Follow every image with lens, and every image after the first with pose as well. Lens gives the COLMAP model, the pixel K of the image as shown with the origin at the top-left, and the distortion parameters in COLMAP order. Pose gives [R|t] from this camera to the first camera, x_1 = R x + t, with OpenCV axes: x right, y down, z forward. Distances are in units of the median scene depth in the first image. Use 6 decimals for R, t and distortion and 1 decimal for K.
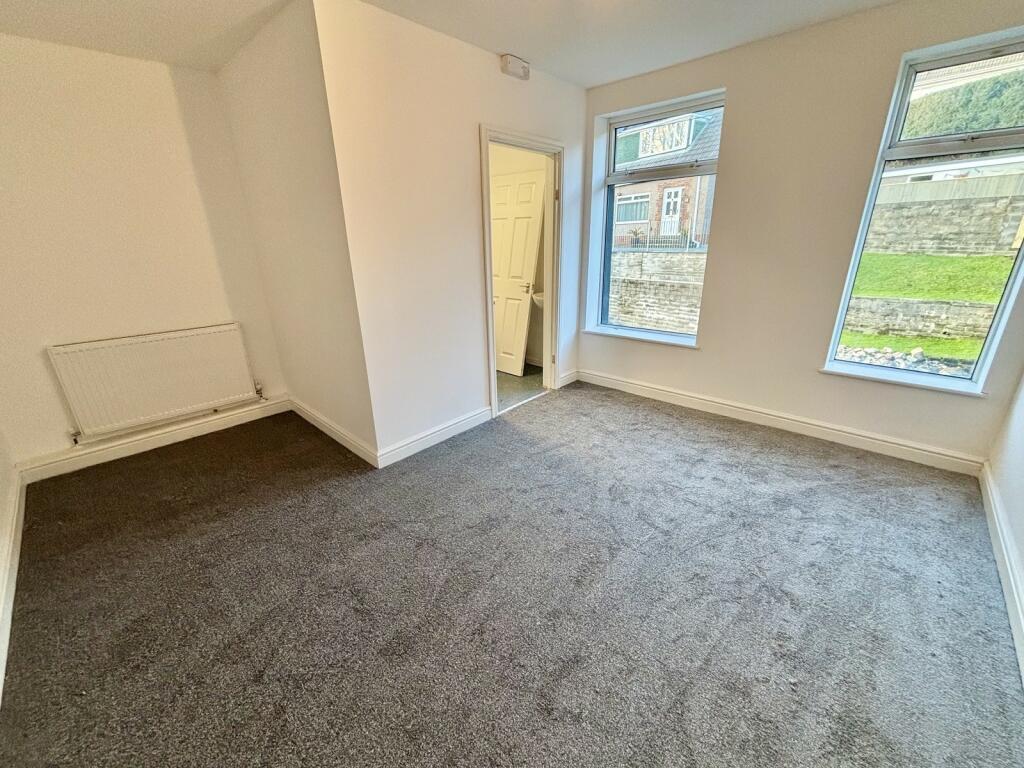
lens RADIAL K [[409.8, 0, 511.4], [0, 409.8, 383.8], [0, 0, 1]] dist [-0.001260, -0.000261]
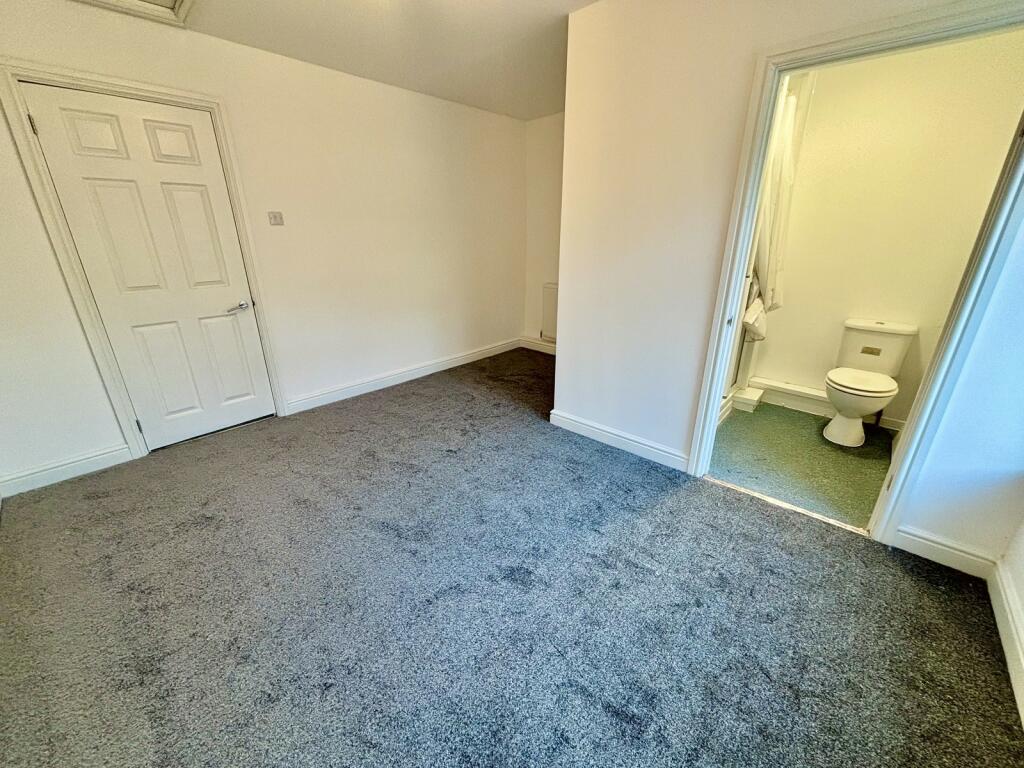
lens RADIAL K [[409.8, 0, 511.4], [0, 409.8, 383.8], [0, 0, 1]] dist [-0.001260, -0.000261]
pose [[0.012621, 0.365314, -0.930799, 0.723257], [-0.334842, 0.878673, 0.340316, -0.251796], [0.942190, 0.307375, 0.133412, 0.695344]]
